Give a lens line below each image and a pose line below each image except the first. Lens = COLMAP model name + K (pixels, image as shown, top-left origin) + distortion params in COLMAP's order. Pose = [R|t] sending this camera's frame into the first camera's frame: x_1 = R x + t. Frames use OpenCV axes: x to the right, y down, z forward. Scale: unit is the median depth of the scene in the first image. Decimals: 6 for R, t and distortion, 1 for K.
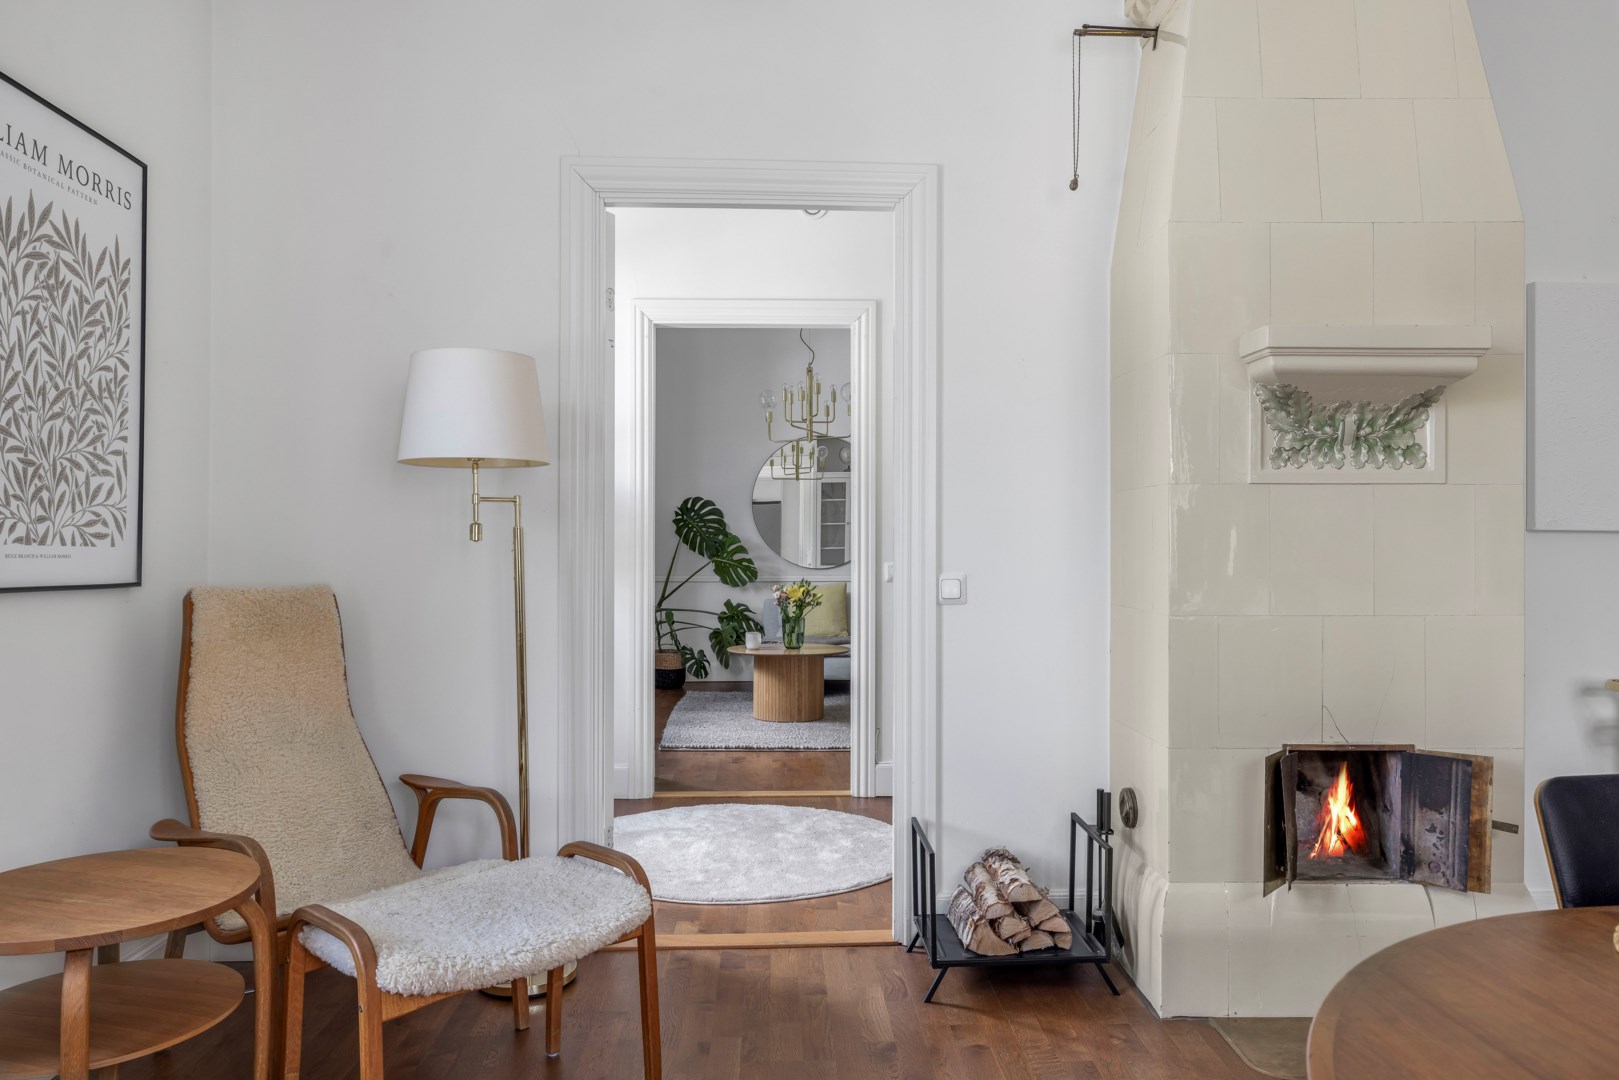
lens RADIAL K [[1110.5, 0, 808.0], [0, 1110.5, 537.4], [0, 0, 1]] dist [-0.000591, -0.004986]
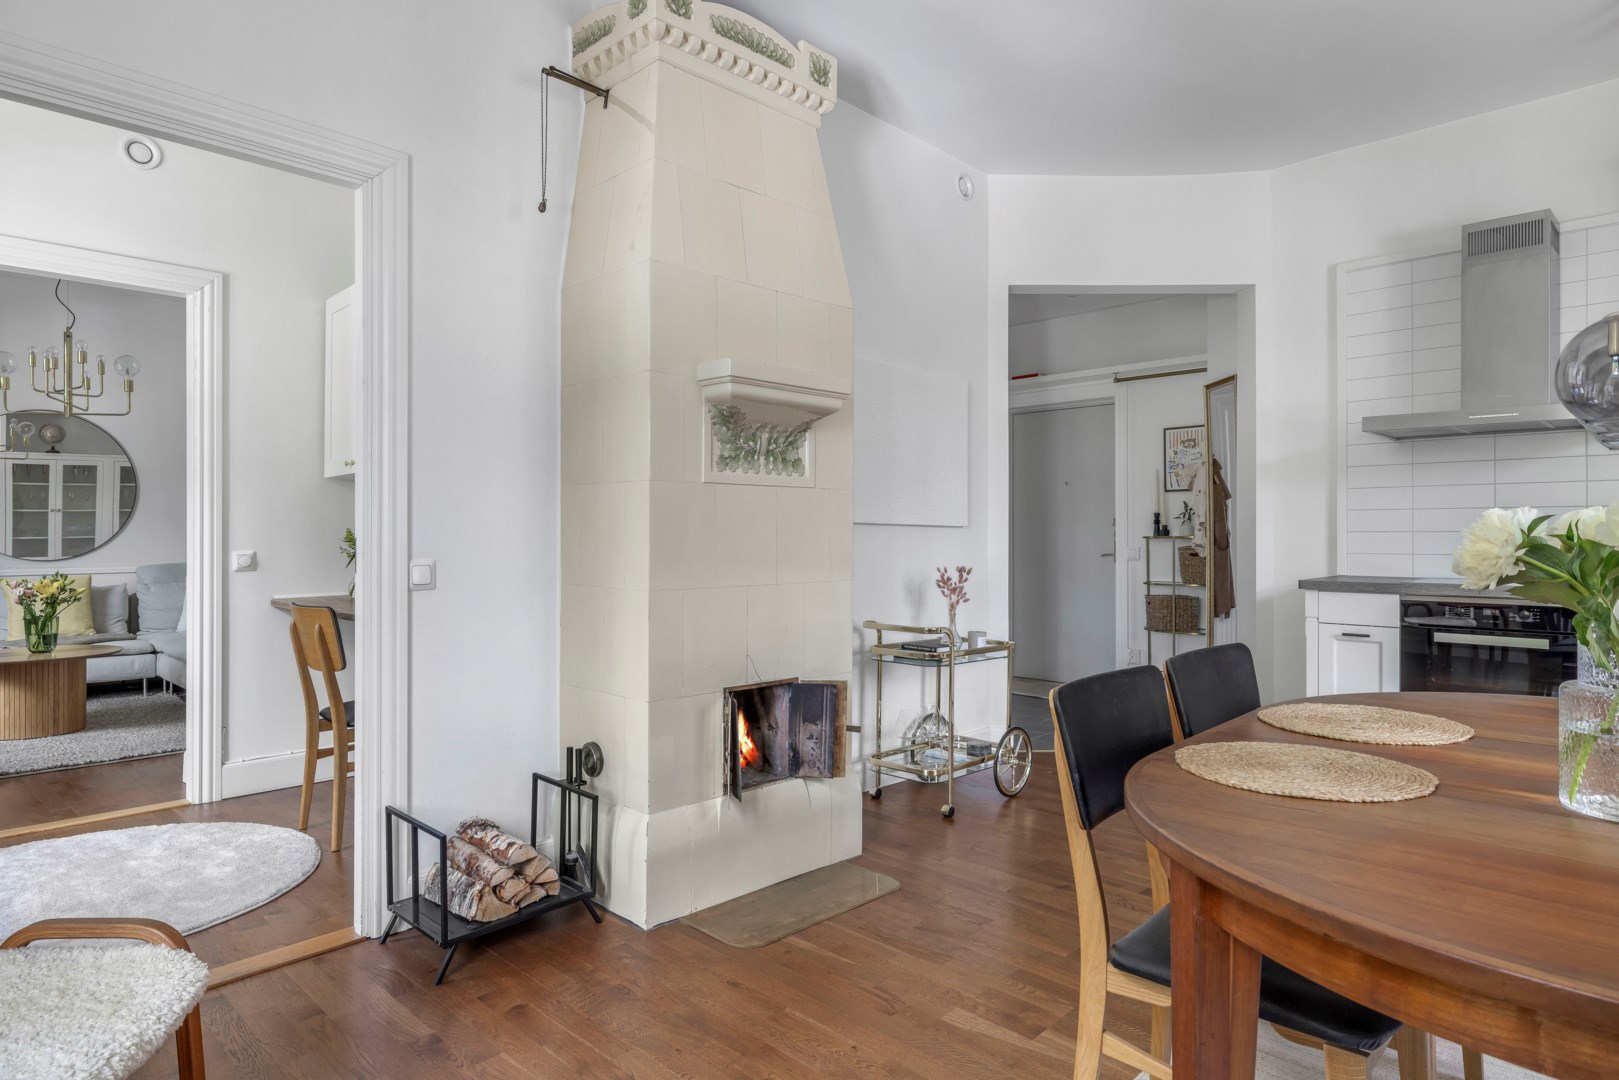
lens RADIAL K [[932.0, 0, 804.5], [0, 932.0, 532.6], [0, 0, 1]] dist [-0.000531, 0.000935]
pose [[0.720846, 0.000955, 0.693094, -0.135815], [-0.004216, 0.999987, 0.003006, 0.002272], [-0.693082, -0.005089, 0.720841, 0.090809]]
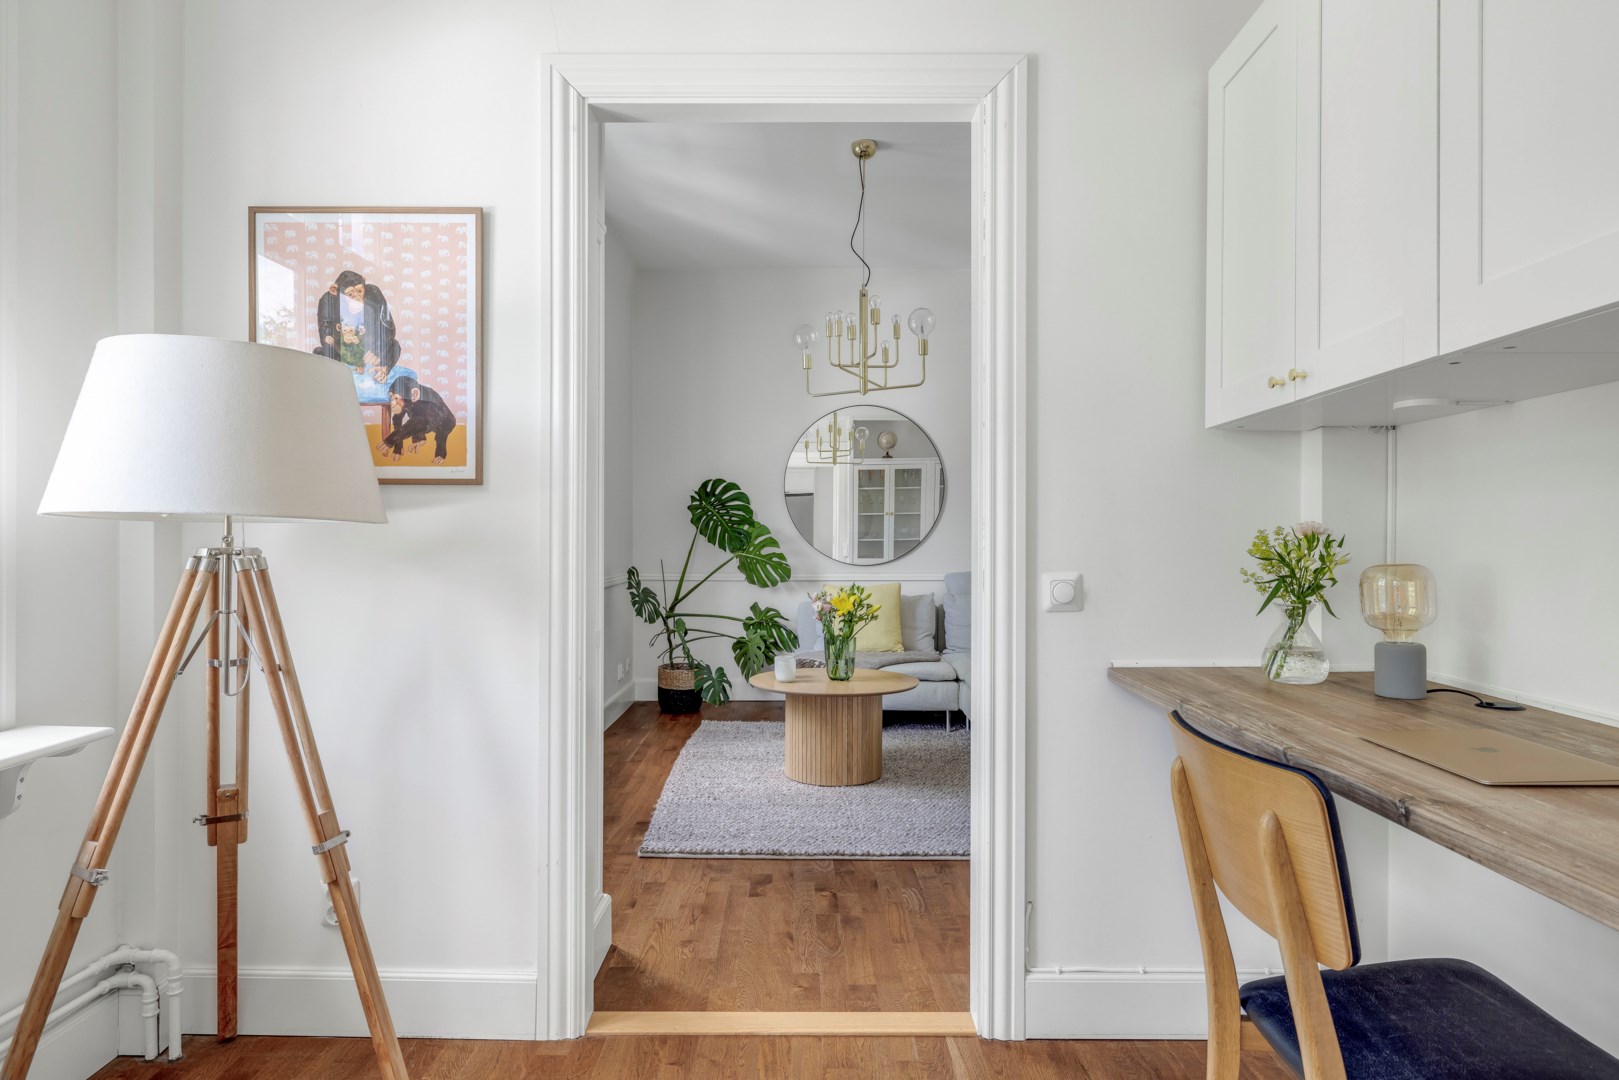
lens RADIAL K [[932.0, 0, 805.0], [0, 932.0, 537.8], [0, 0, 1]] dist [-0.000531, 0.000935]
pose [[0.999563, 0.000881, -0.029531, -0.027853], [-0.000598, 0.999954, 0.009581, 0.002259], [0.029538, -0.009559, 0.999518, 0.595529]]
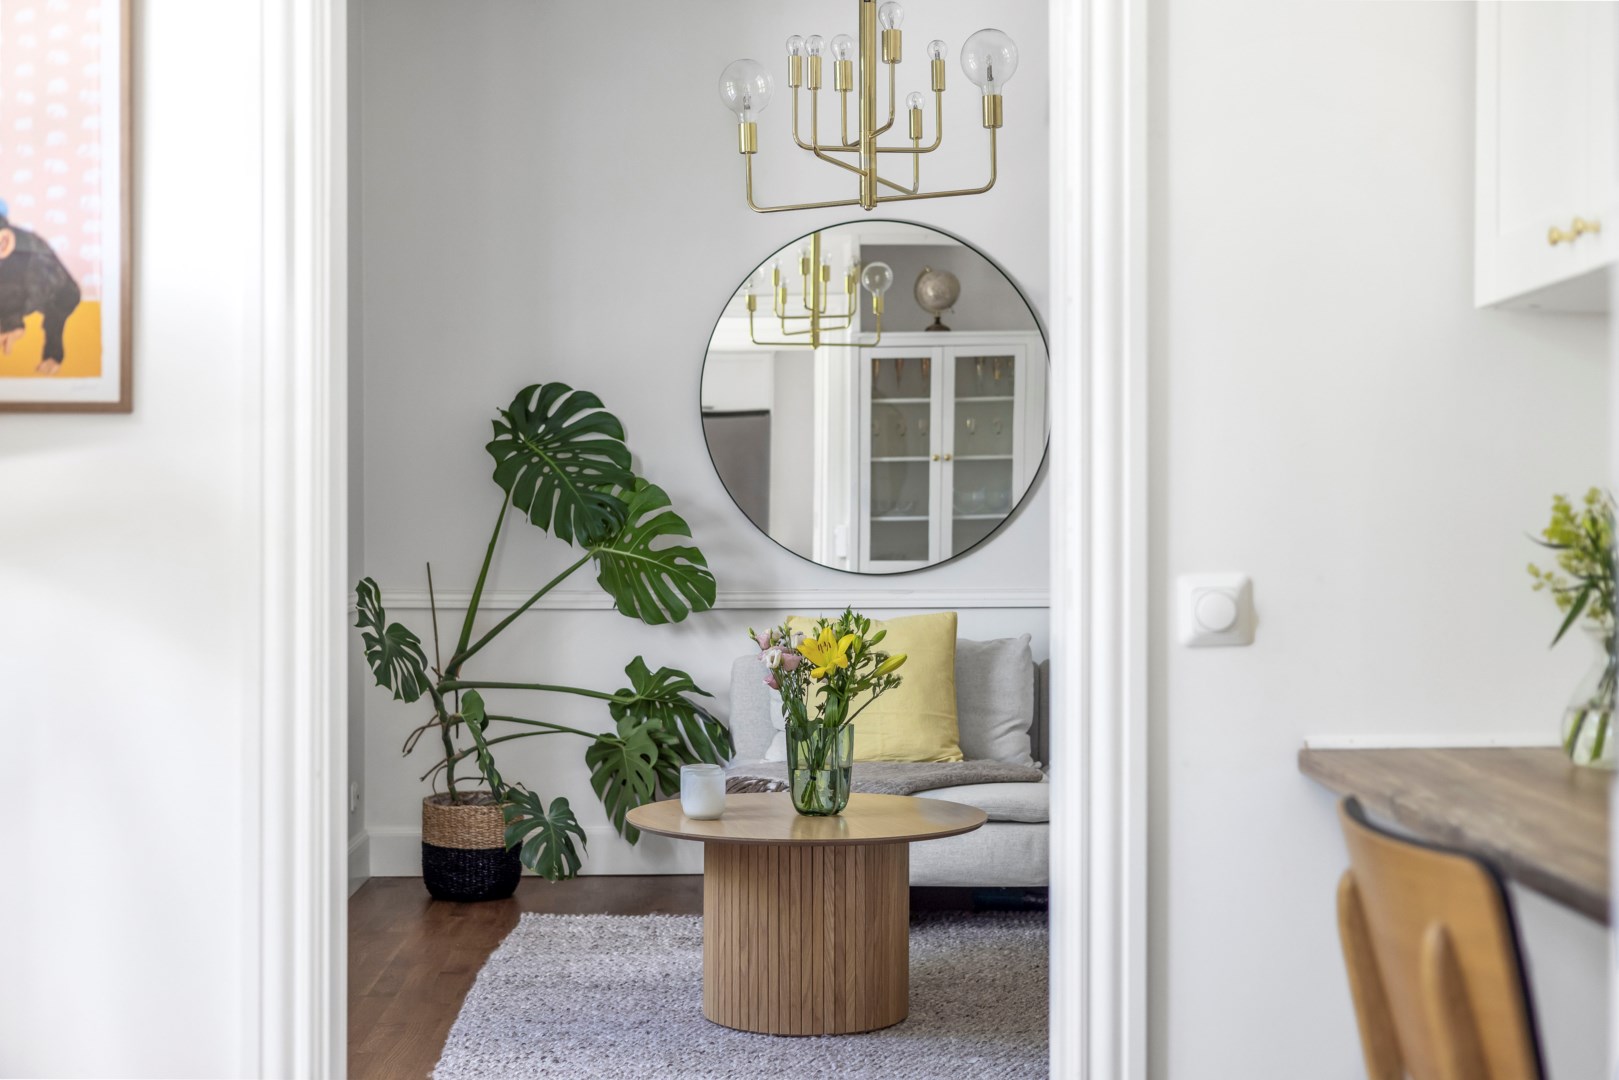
lens RADIAL K [[2271.9, 0, 811.2], [0, 2271.9, 525.3], [0, 0, 1]] dist [0.007166, 0.000000]
pose [[0.999993, -0.001158, -0.003575, -0.020198], [0.001207, 0.999904, 0.013833, 0.002191], [0.003558, -0.013837, 0.999898, 0.457925]]
